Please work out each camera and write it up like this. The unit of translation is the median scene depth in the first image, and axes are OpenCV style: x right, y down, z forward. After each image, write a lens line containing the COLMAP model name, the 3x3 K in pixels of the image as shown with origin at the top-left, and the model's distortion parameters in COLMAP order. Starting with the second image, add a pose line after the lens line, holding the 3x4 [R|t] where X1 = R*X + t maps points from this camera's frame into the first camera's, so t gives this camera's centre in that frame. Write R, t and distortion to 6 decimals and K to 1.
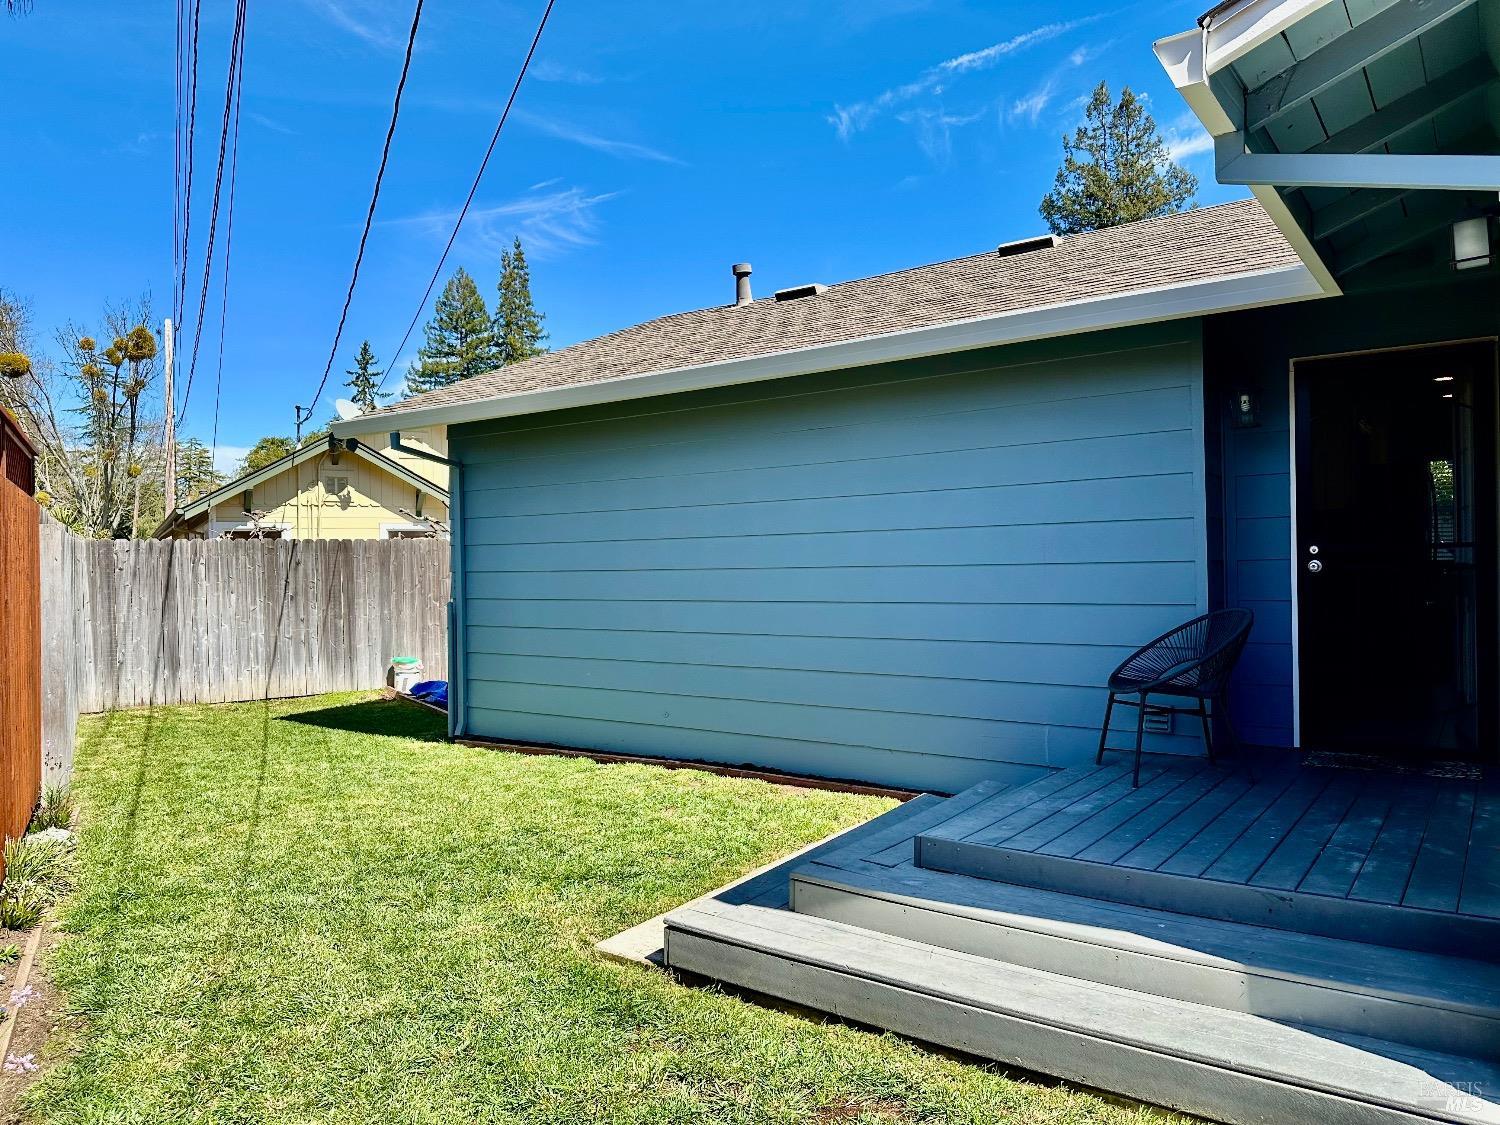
lens RADIAL K [[1032.8, 0, 751.2], [0, 1032.8, 567.9], [0, 0, 1]] dist [0.061603, -0.023646]
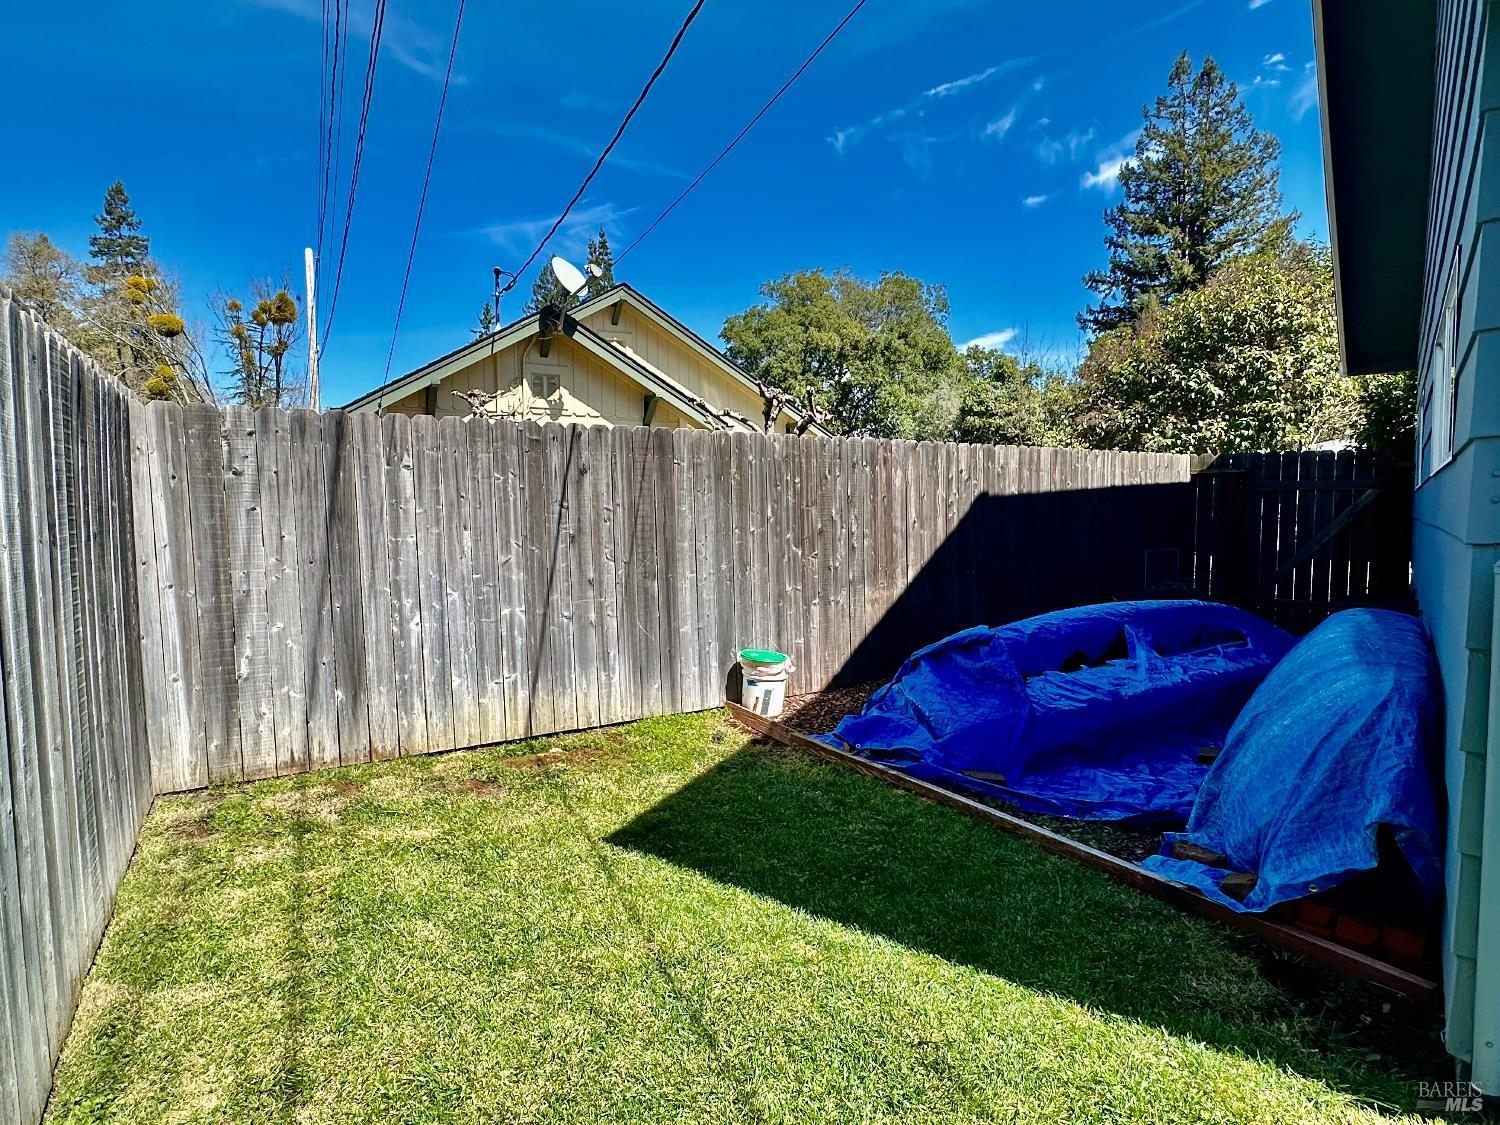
lens RADIAL K [[821.8, 0, 750.5], [0, 821.8, 560.3], [0, 0, 1]] dist [0.027741, 0.000162]
pose [[0.999829, 0.006333, -0.017380, -0.331045], [-0.005463, 0.998751, 0.049664, 0.017731], [0.017673, -0.049561, 0.998615, 0.573425]]
